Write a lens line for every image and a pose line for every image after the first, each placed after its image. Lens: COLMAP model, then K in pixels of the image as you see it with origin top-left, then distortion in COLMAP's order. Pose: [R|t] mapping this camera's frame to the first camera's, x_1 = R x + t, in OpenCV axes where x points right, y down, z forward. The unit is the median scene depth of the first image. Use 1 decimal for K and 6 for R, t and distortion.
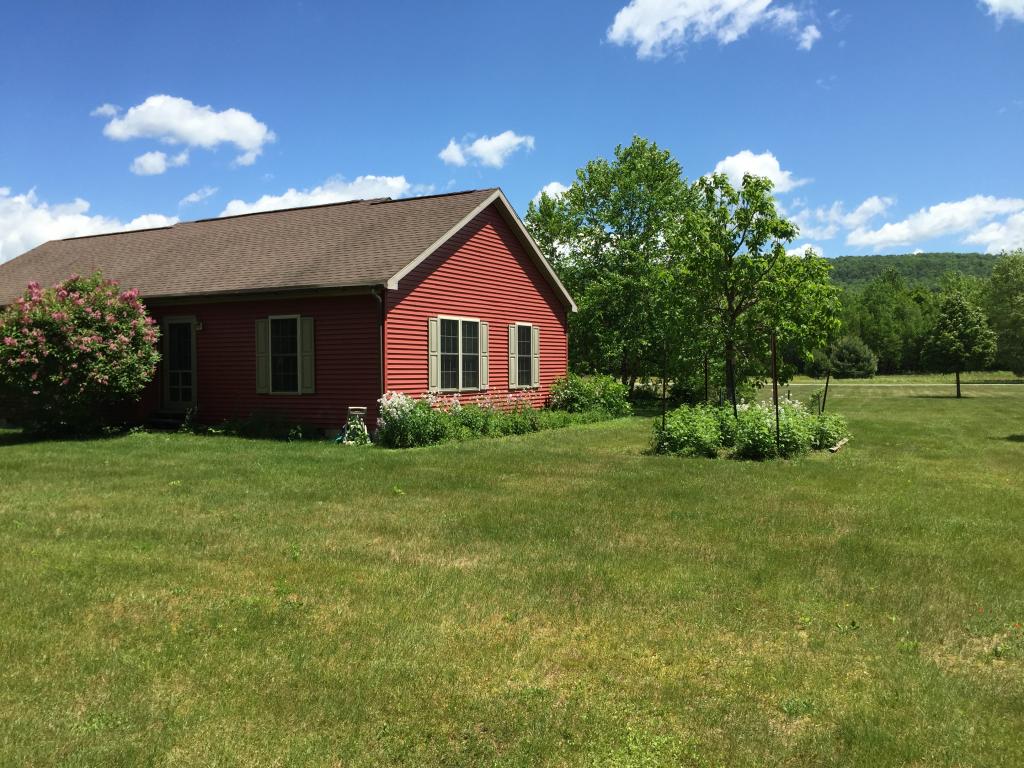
lens RADIAL K [[878.4, 0, 511.8], [0, 878.4, 381.7], [0, 0, 1]] dist [0.073855, -0.096421]
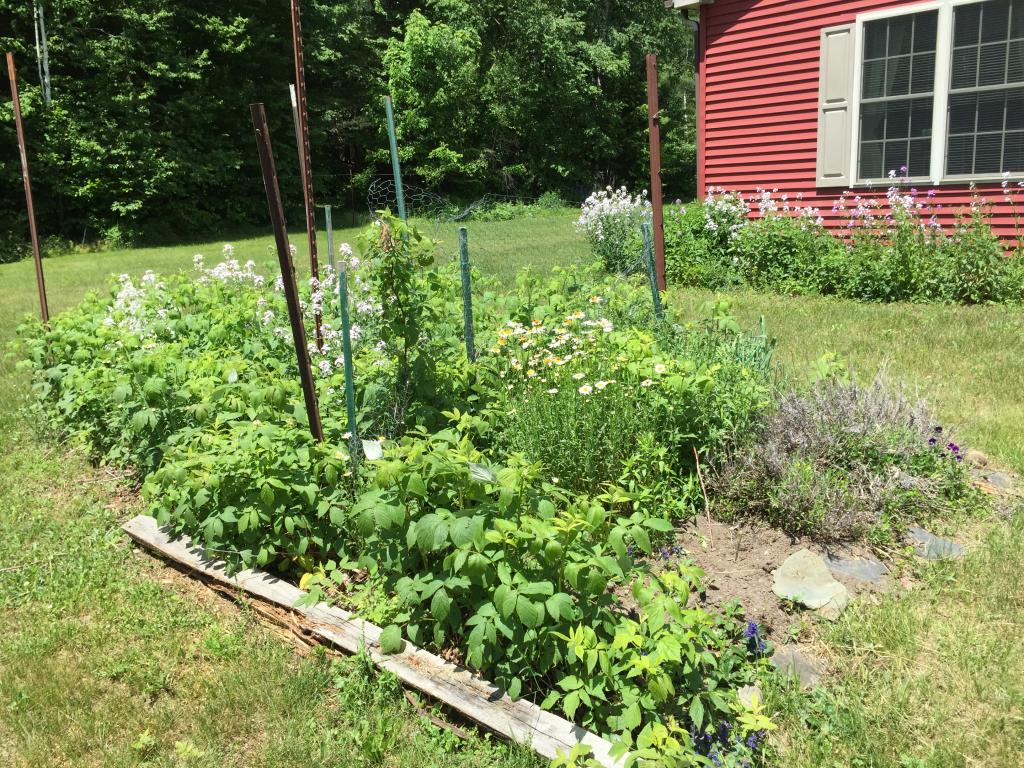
lens RADIAL K [[878.4, 0, 512.6], [0, 878.4, 383.9], [0, 0, 1]] dist [0.073855, -0.096421]
pose [[-0.271911, 0.240993, -0.931658, 0.431574], [0.054681, 0.970440, 0.235066, -0.007334], [0.960768, 0.012974, -0.277051, 0.928956]]
